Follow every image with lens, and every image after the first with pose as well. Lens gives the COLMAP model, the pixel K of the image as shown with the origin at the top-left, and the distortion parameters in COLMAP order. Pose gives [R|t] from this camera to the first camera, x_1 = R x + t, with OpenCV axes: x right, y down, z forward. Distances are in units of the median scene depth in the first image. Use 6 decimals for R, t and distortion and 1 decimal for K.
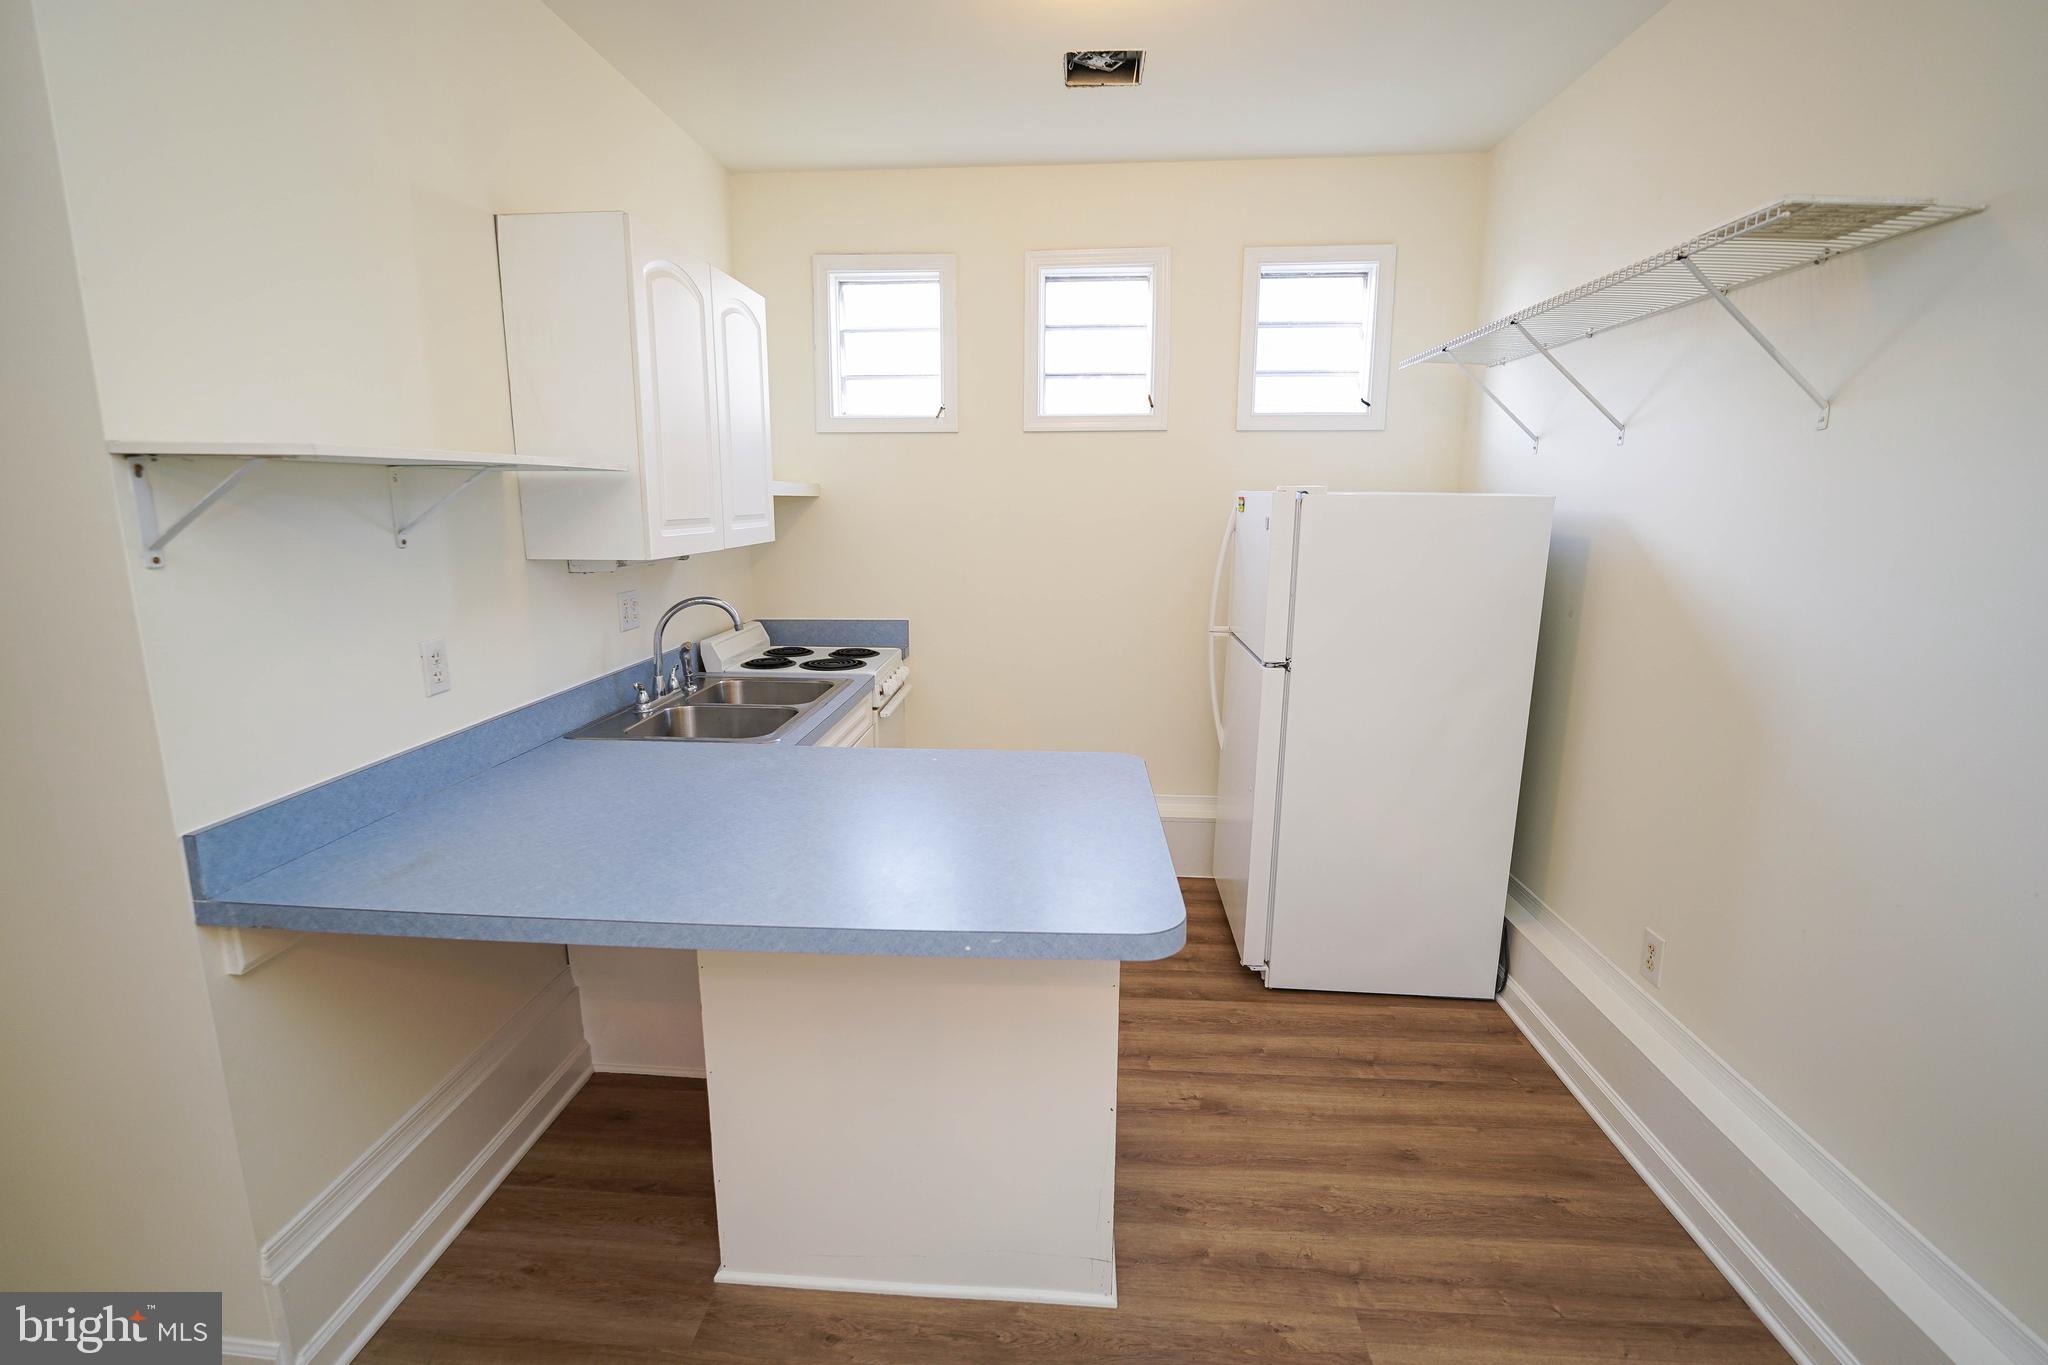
lens RADIAL K [[922.9, 0, 995.0], [0, 922.9, 683.9], [0, 0, 1]] dist [-0.018156, 0.000024]
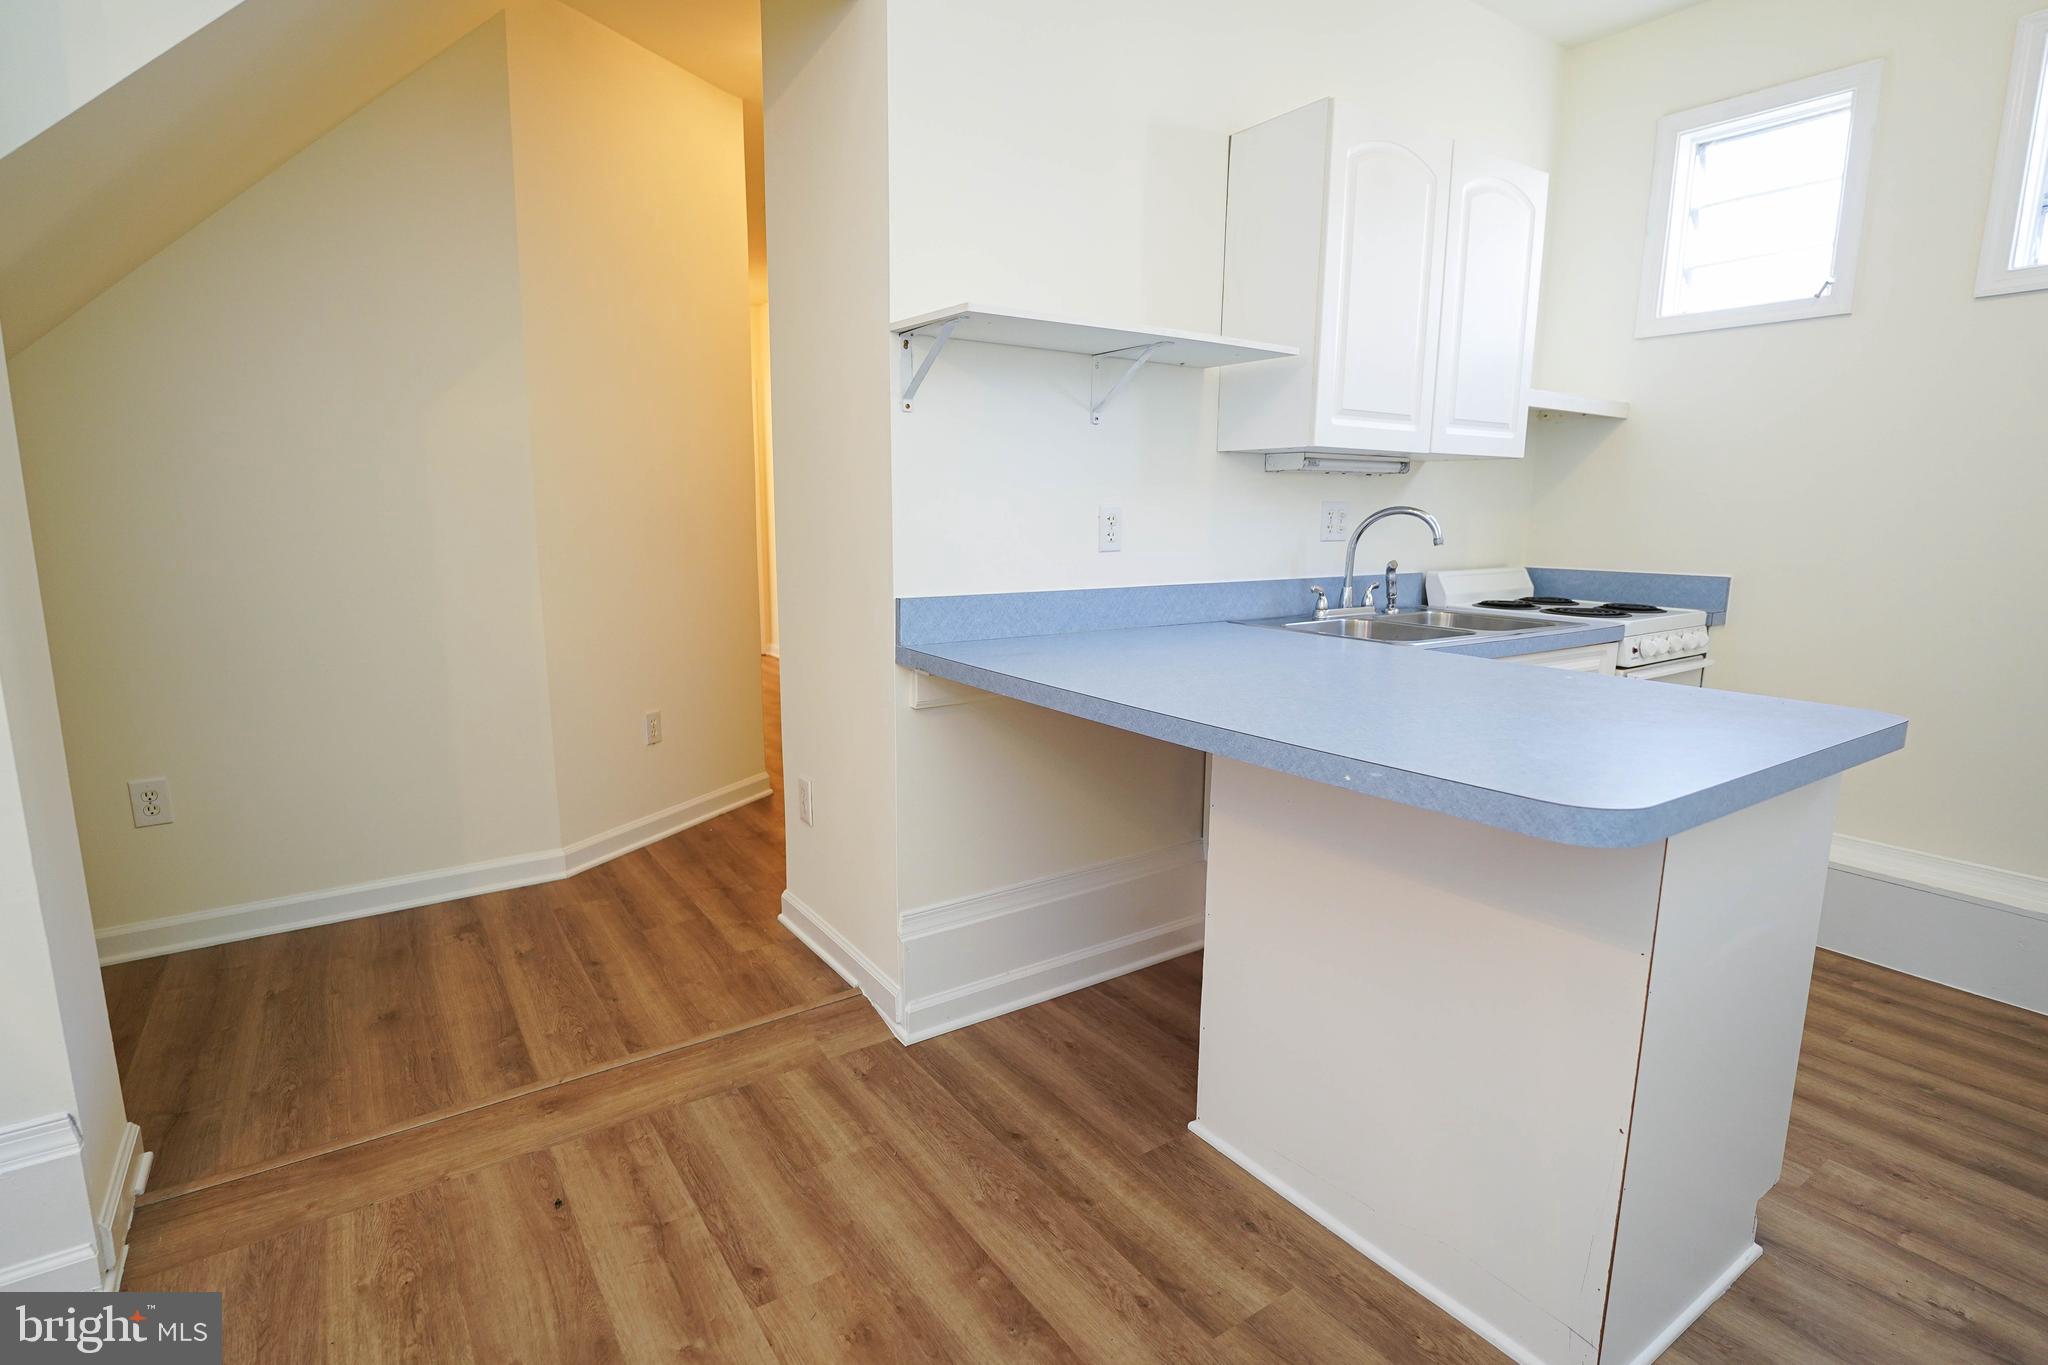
lens RADIAL K [[990.0, 0, 1012.2], [0, 990.0, 680.6], [0, 0, 1]] dist [-0.012029, 0.000956]
pose [[0.628040, 0.138613, -0.765736, 0.269805], [-0.160150, 0.985967, 0.047128, 0.114446], [0.761523, 0.093035, 0.641426, 0.081837]]
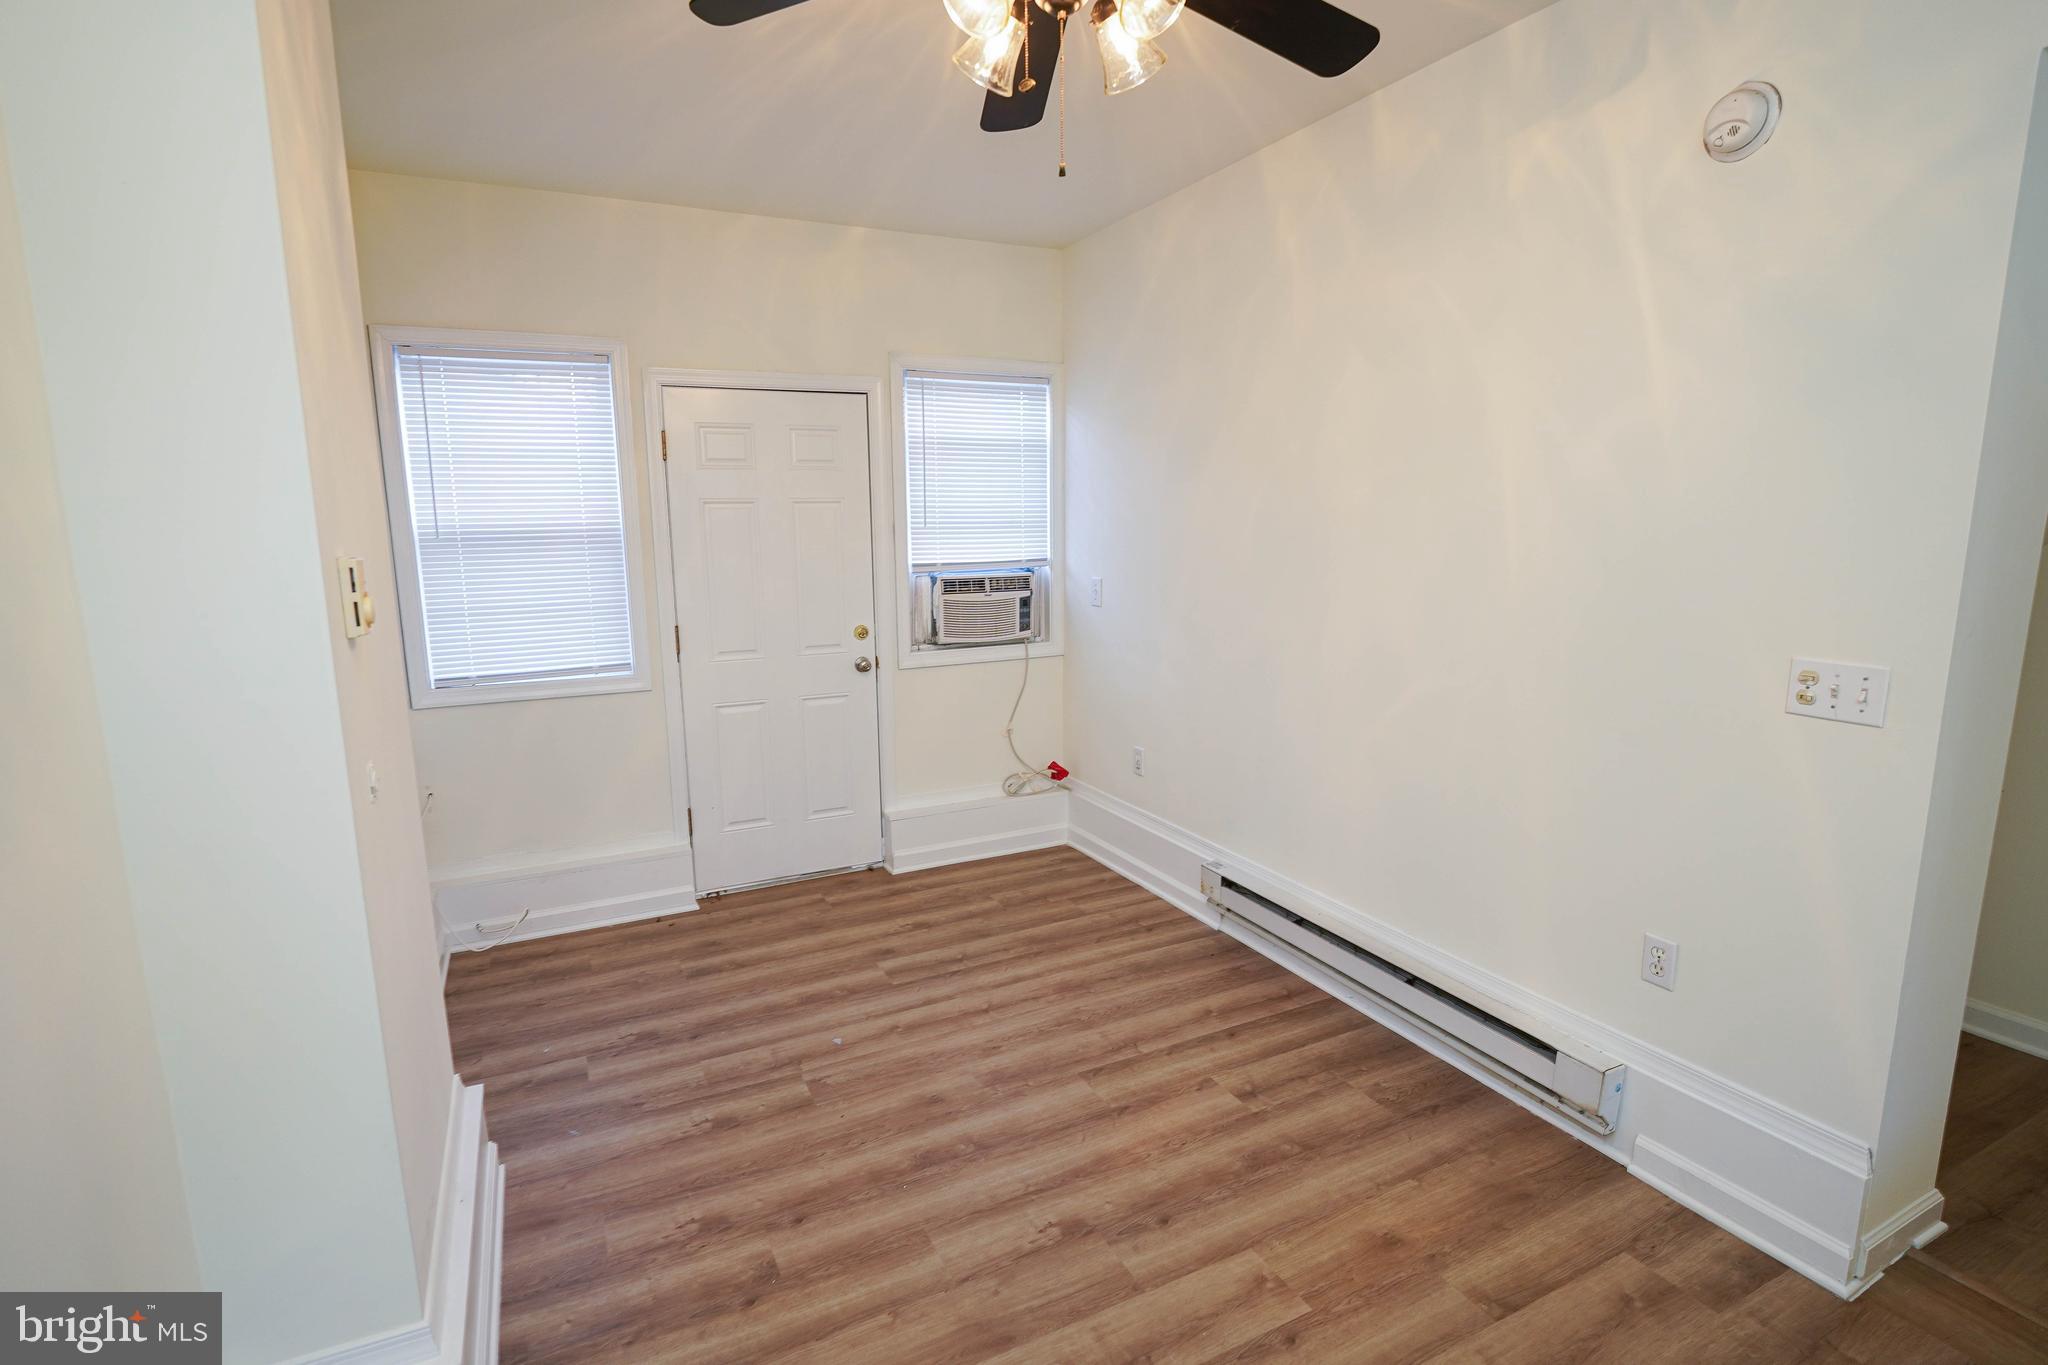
lens RADIAL K [[986.4, 0, 1011.0], [0, 986.4, 681.3], [0, 0, 1]] dist [-0.004203, 0.000571]
pose [[-0.856258, 0.094988, -0.507740, 0.426643], [-0.089107, 0.941049, 0.326322, -0.046613], [0.508805, 0.324659, -0.797317, 0.210234]]
